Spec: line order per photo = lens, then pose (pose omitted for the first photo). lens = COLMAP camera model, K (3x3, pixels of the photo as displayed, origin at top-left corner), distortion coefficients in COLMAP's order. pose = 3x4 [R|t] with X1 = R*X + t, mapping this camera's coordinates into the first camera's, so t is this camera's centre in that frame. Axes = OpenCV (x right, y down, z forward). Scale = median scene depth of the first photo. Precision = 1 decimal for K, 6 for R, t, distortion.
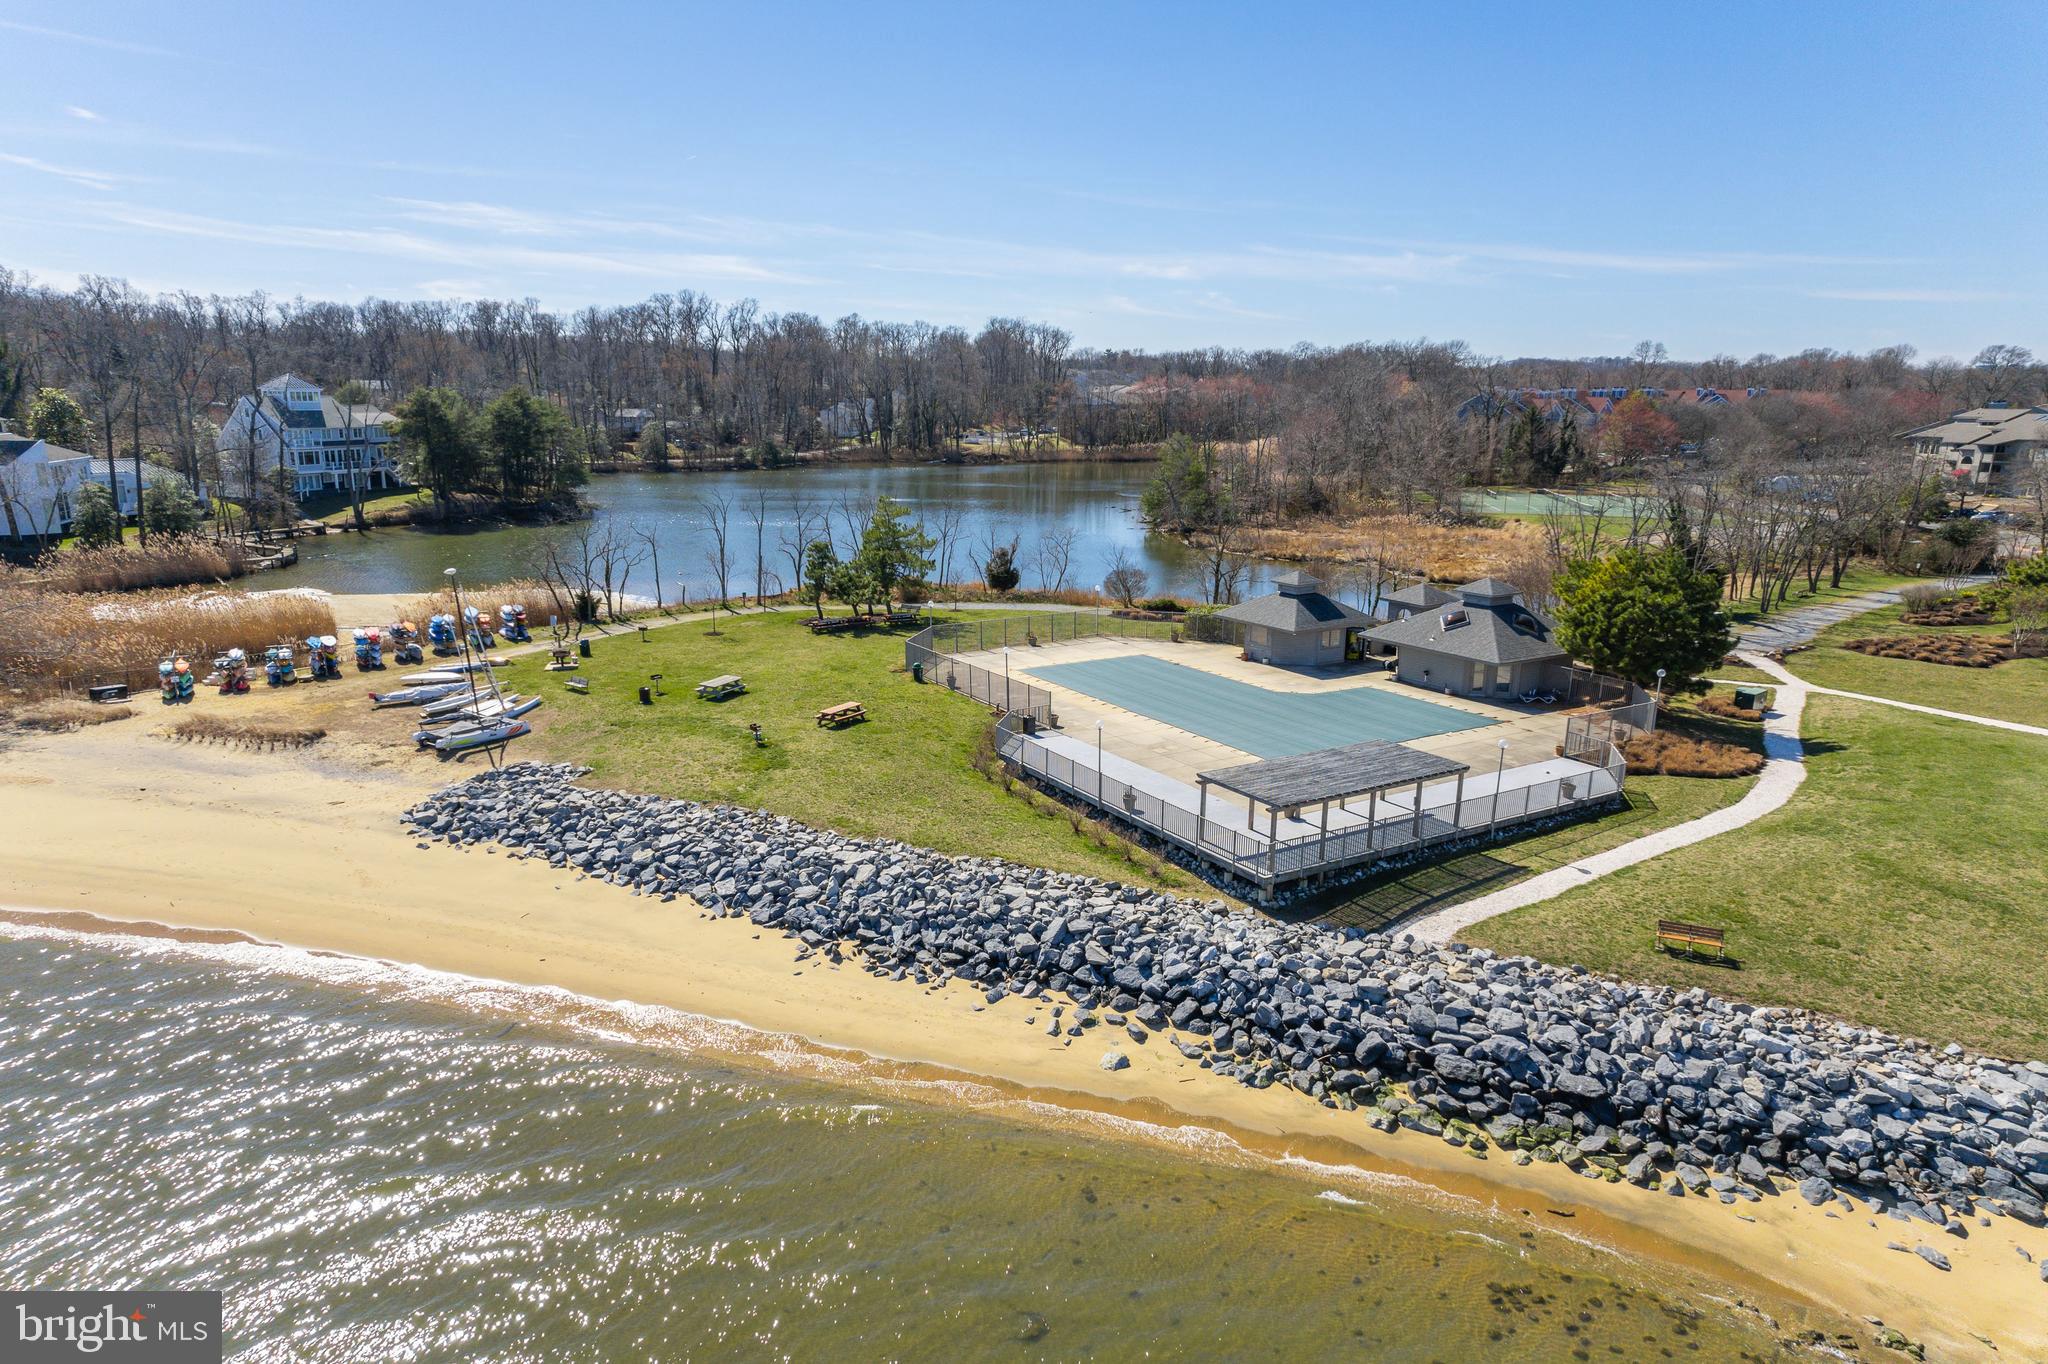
lens RADIAL K [[1308.6, 0, 1024.0], [0, 1308.6, 682.0], [0, 0, 1]] dist [0.002259, 0.061302]
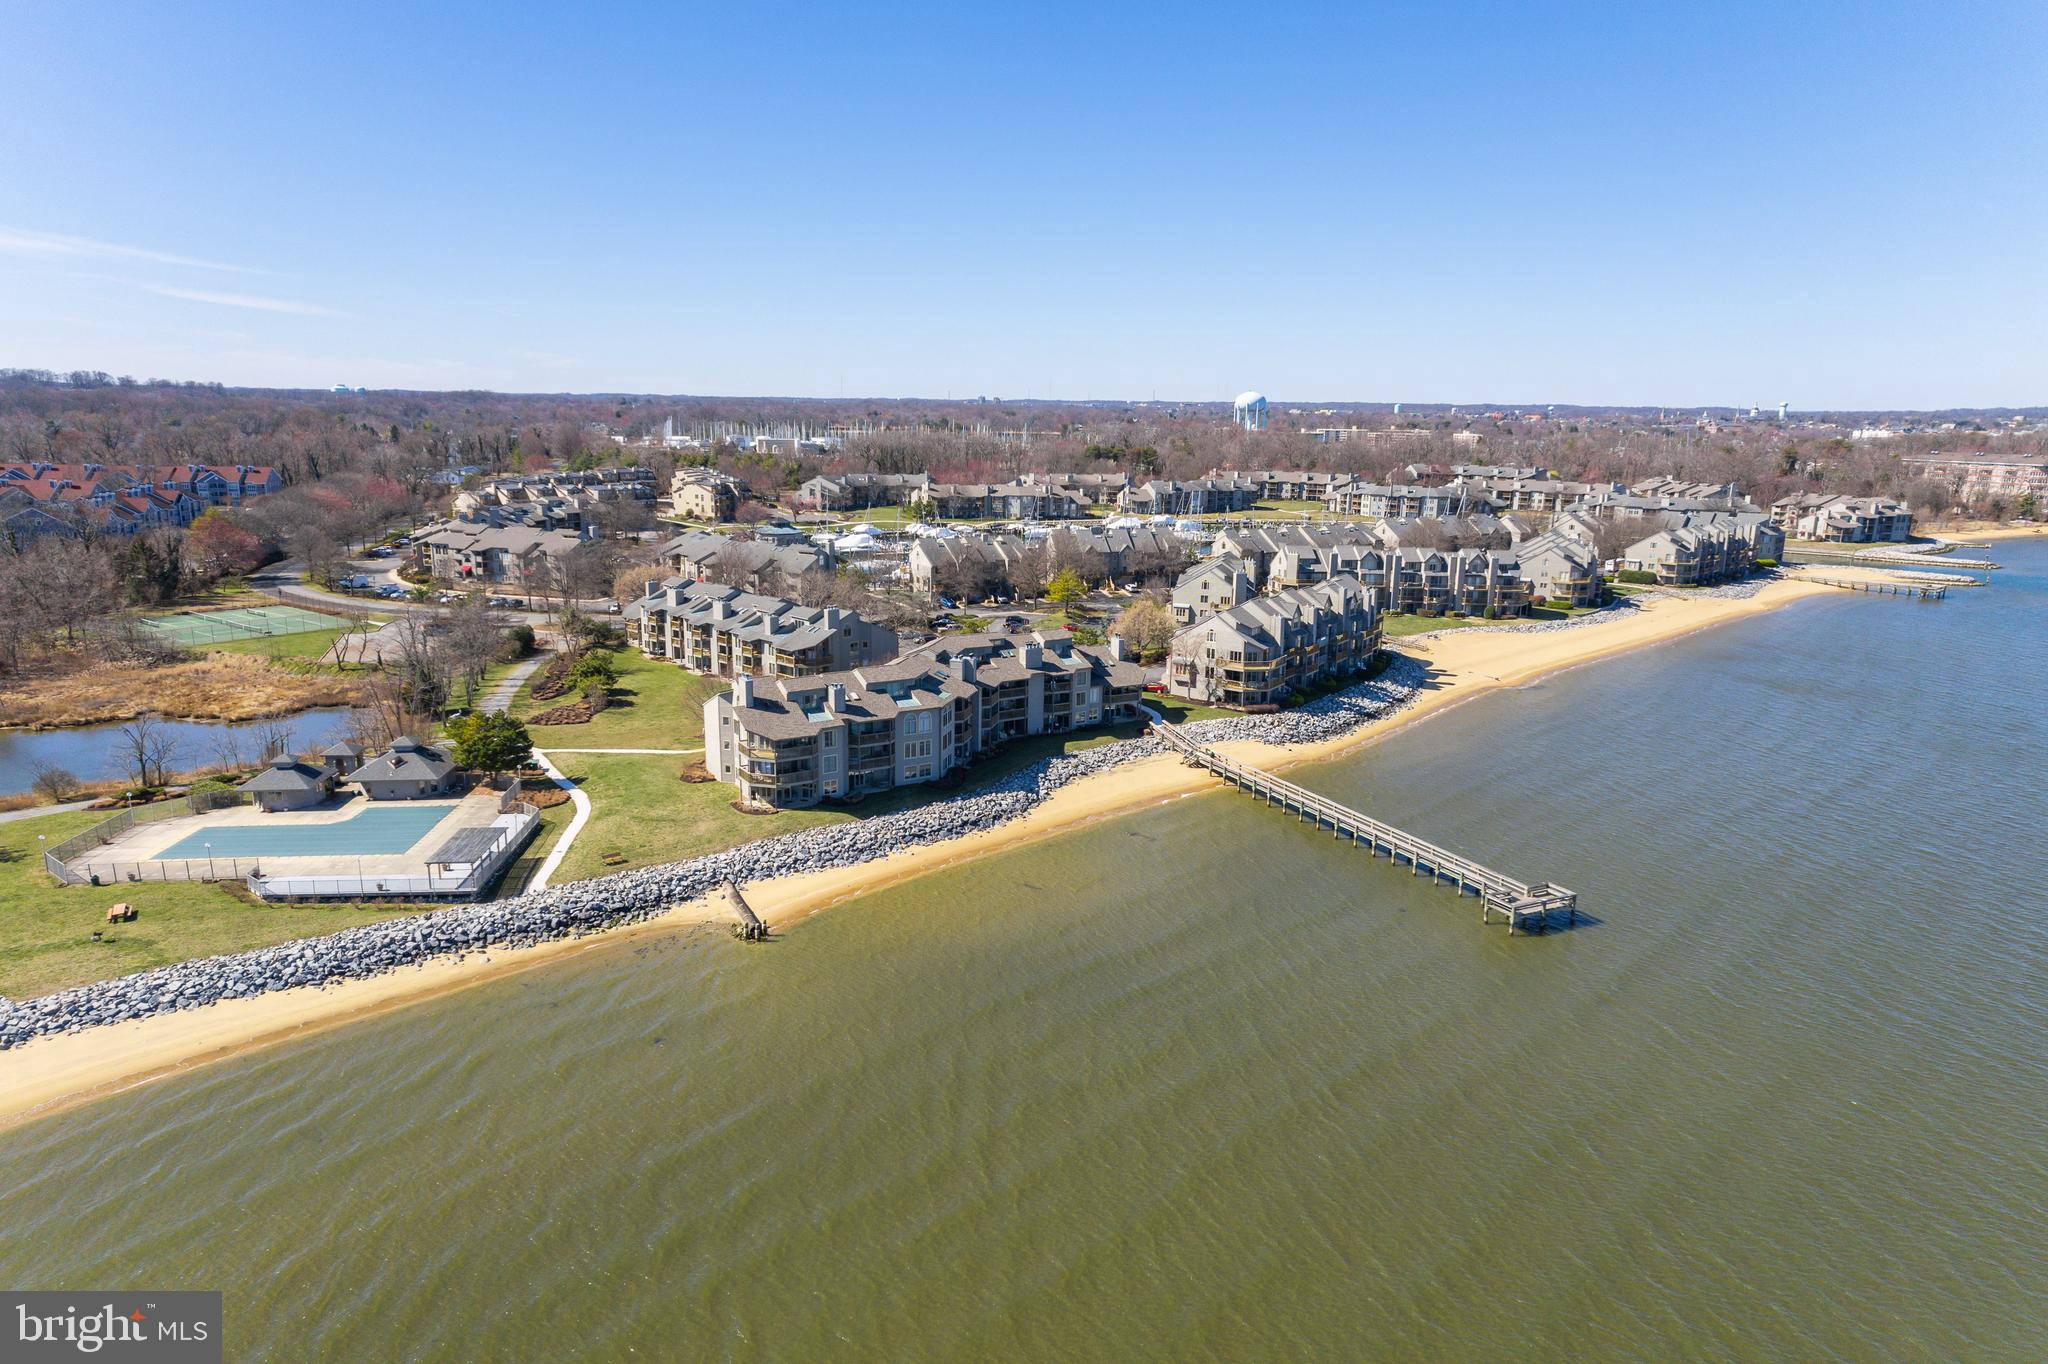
lens RADIAL K [[1308.6, 0, 1024.0], [0, 1308.6, 682.0], [0, 0, 1]] dist [0.002259, 0.061302]
pose [[0.457382, -0.196838, 0.867212, -1.608315], [0.188729, 0.974466, 0.121643, -0.393790], [-0.869012, 0.108030, 0.482853, -1.350872]]
